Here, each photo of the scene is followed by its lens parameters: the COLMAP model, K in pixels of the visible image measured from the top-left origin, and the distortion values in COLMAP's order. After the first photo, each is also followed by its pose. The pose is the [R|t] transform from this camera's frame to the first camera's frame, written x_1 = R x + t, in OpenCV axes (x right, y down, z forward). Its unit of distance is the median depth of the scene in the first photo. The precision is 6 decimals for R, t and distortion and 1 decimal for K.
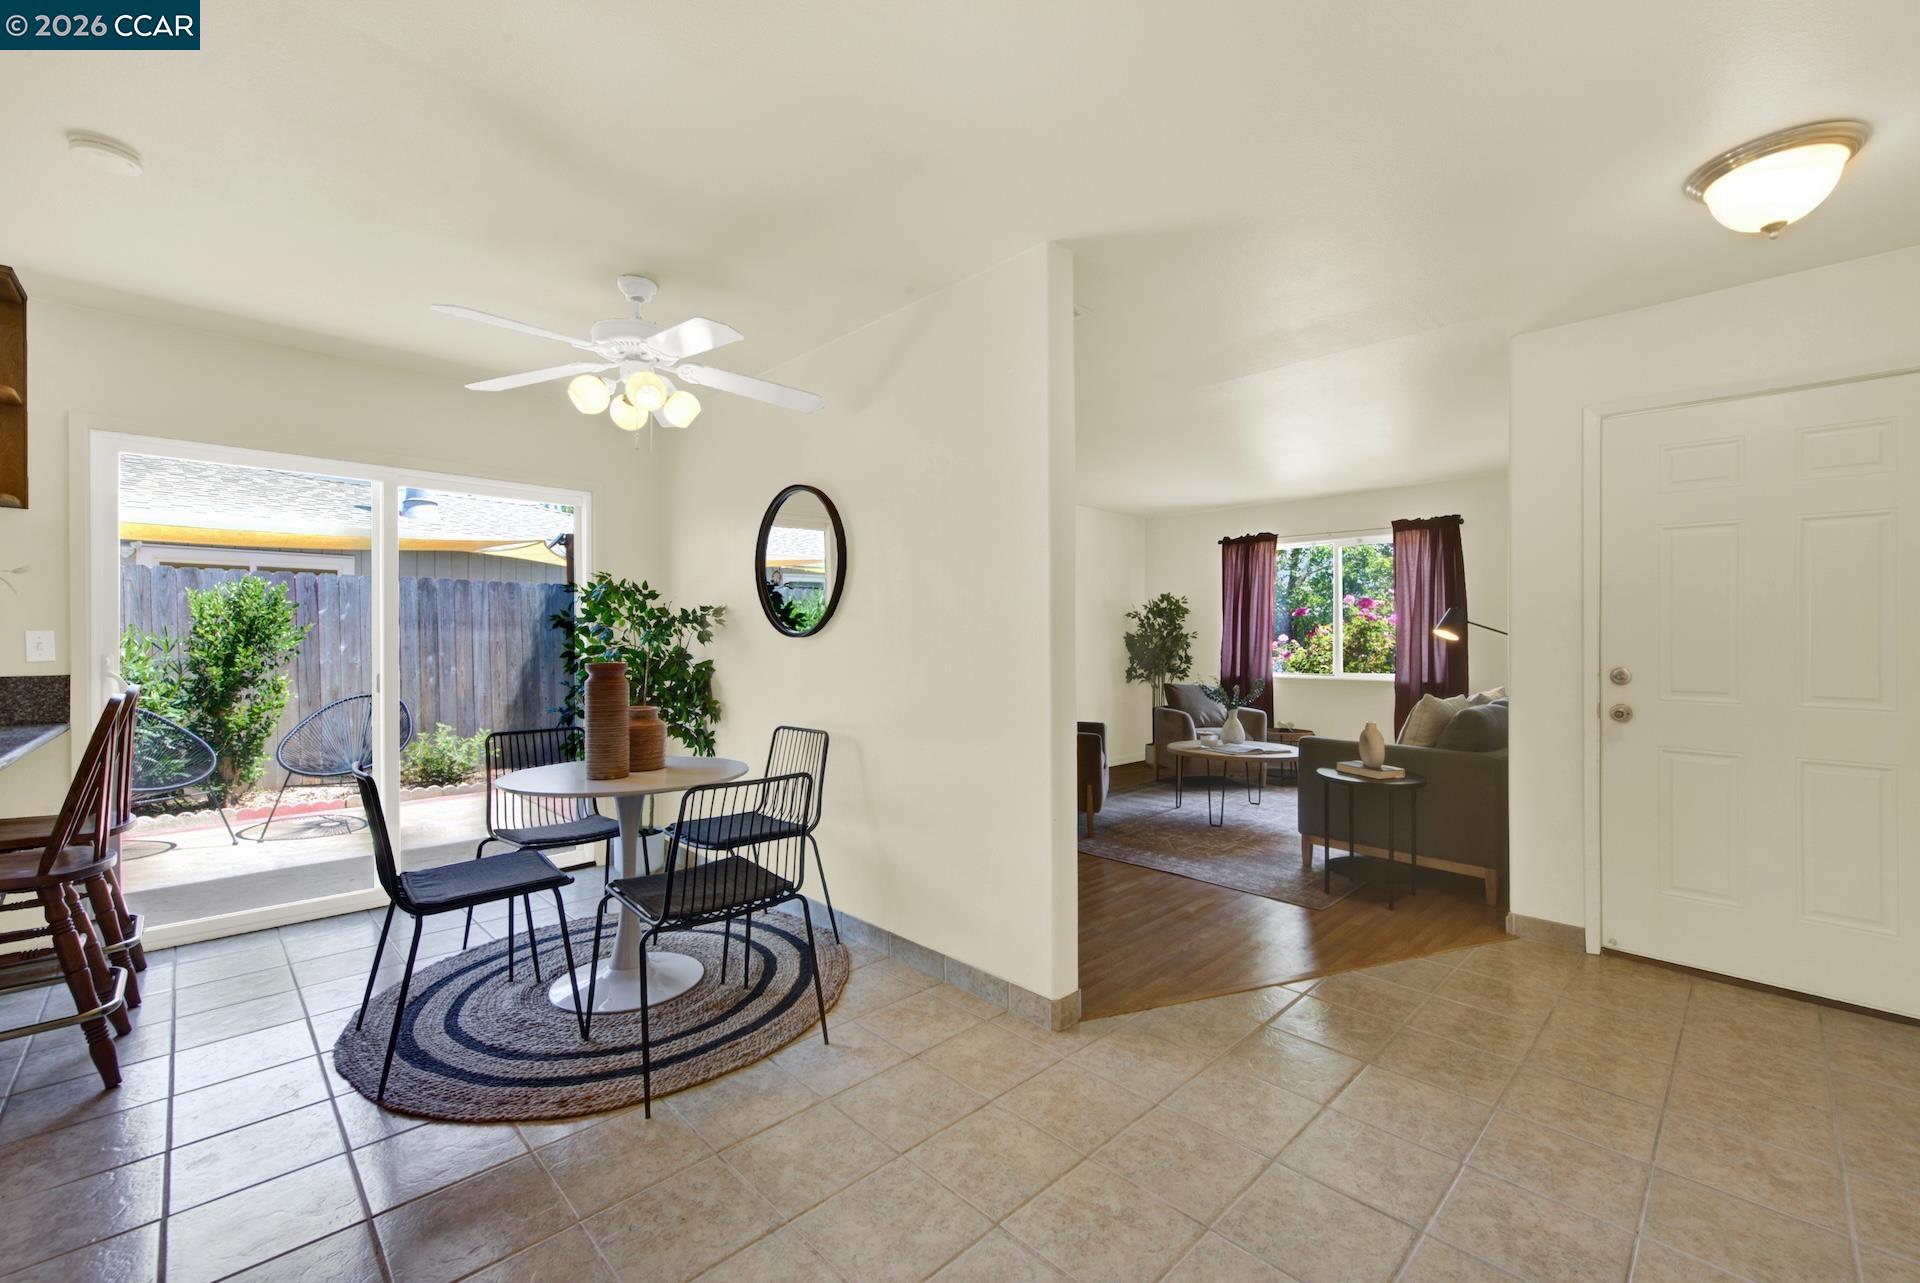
lens RADIAL K [[789.6, 0, 973.5], [0, 789.6, 646.6], [0, 0, 1]] dist [0.002513, -0.001873]
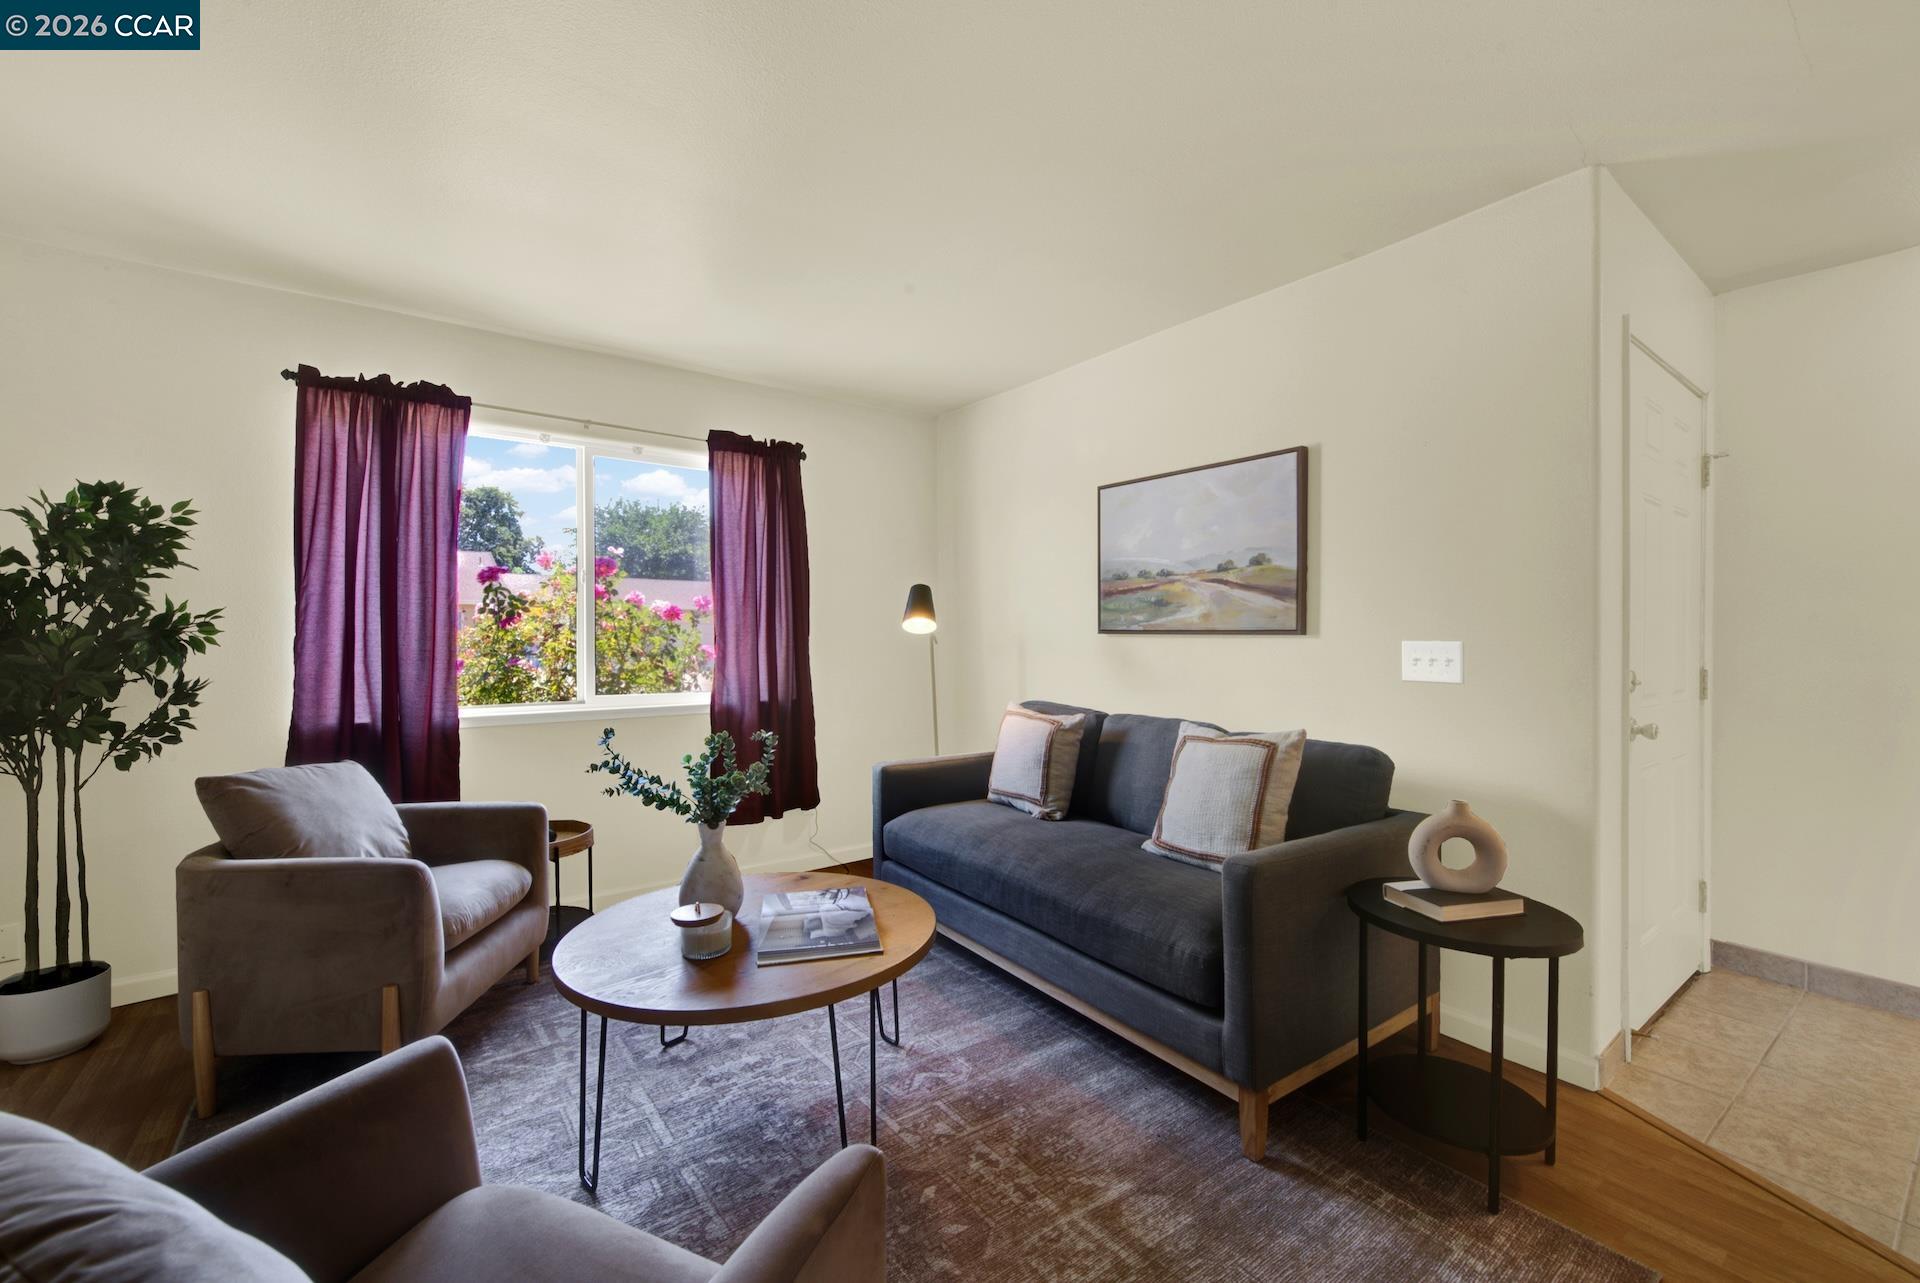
lens RADIAL K [[789.6, 0, 961.5], [0, 789.6, 643.2], [0, 0, 1]] dist [0.002513, -0.001873]
pose [[0.147030, -0.009709, 0.989084, -0.020151], [0.005715, 0.999943, 0.008966, -0.007060], [-0.989116, 0.004334, 0.147077, 0.805839]]
